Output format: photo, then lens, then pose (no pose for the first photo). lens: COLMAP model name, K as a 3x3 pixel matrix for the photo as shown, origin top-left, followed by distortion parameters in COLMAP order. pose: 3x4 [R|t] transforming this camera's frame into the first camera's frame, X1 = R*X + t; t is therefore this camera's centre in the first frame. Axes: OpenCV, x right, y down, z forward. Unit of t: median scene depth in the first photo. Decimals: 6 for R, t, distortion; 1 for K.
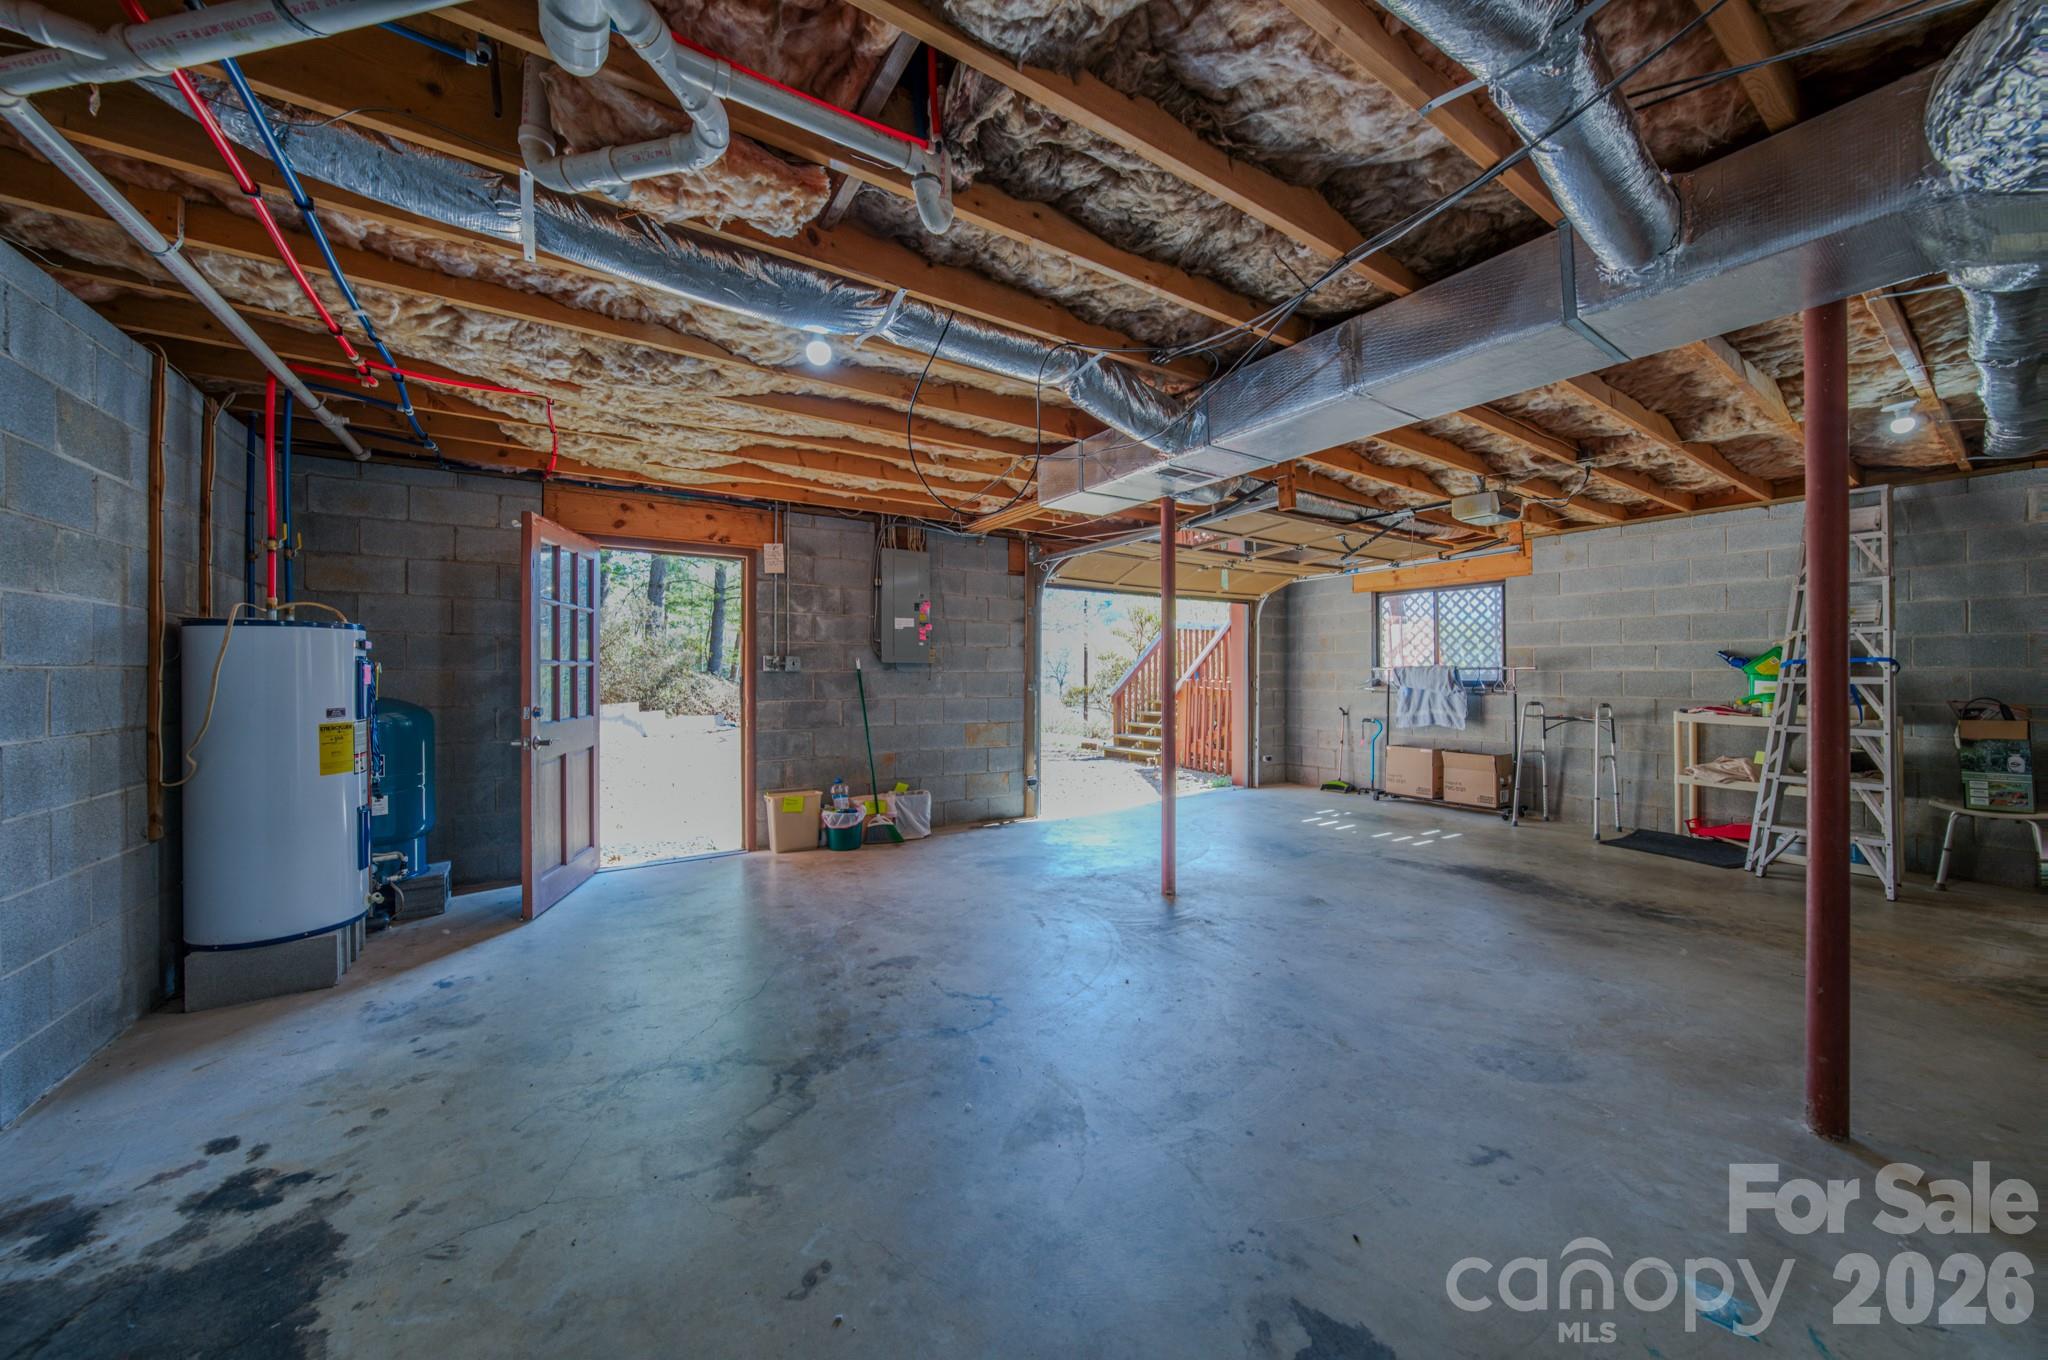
lens RADIAL K [[712.4, 0, 1022.3], [0, 712.4, 670.2], [0, 0, 1]] dist [-0.026160, 0.005819]
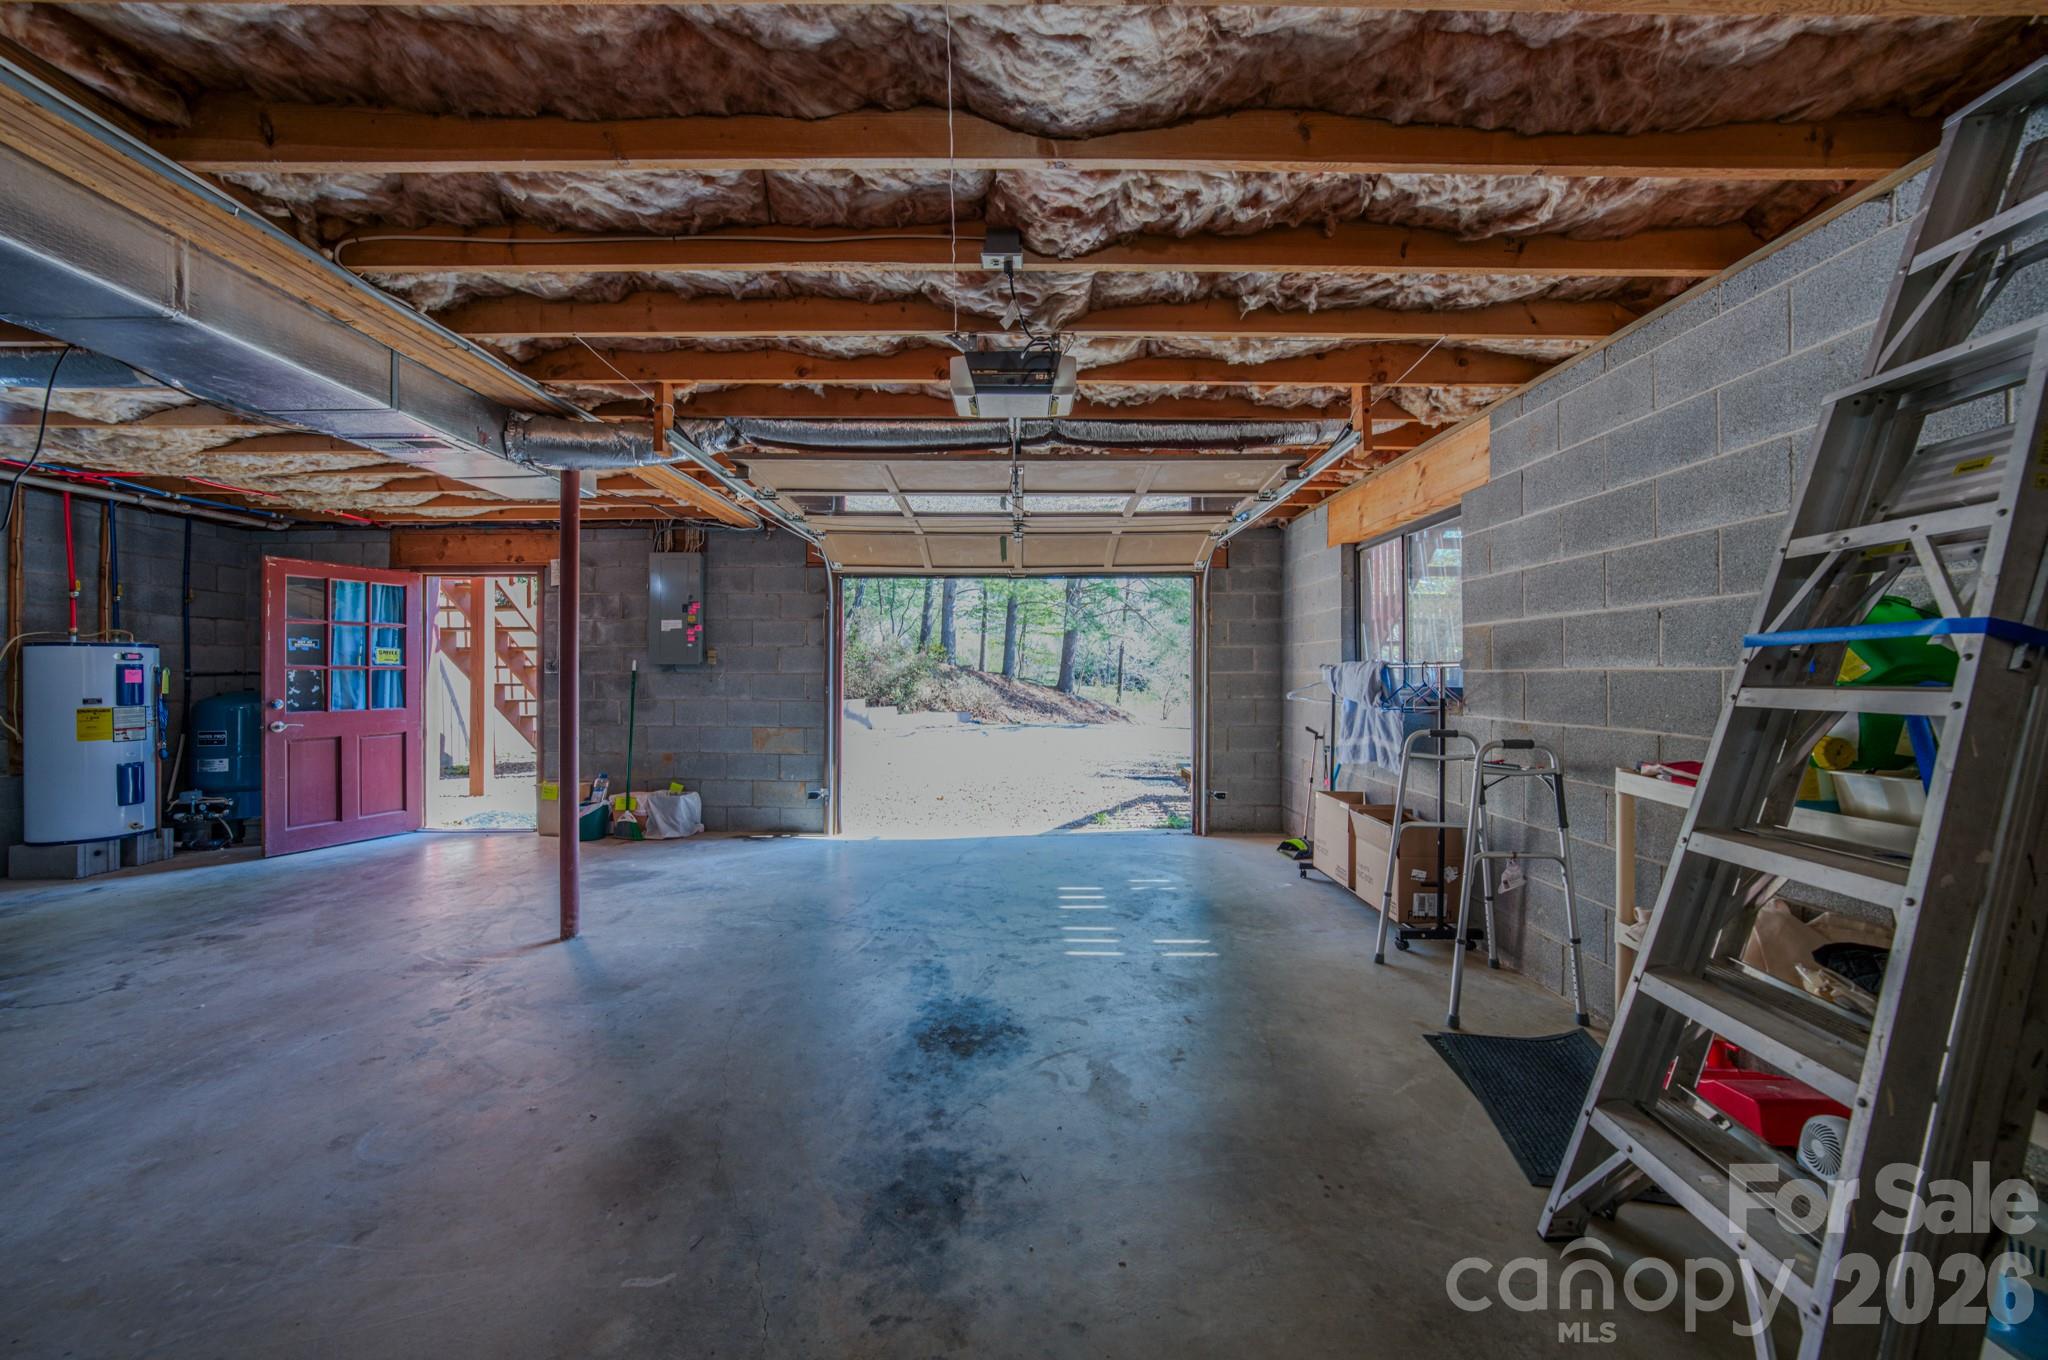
lens RADIAL K [[712.4, 0, 1022.3], [0, 712.4, 670.2], [0, 0, 1]] dist [-0.026160, 0.005819]
pose [[0.838863, -0.002844, -0.544335, 0.943147], [0.002912, 0.999995, -0.000737, 0.000270], [0.544335, -0.000967, 0.838867, 0.504542]]
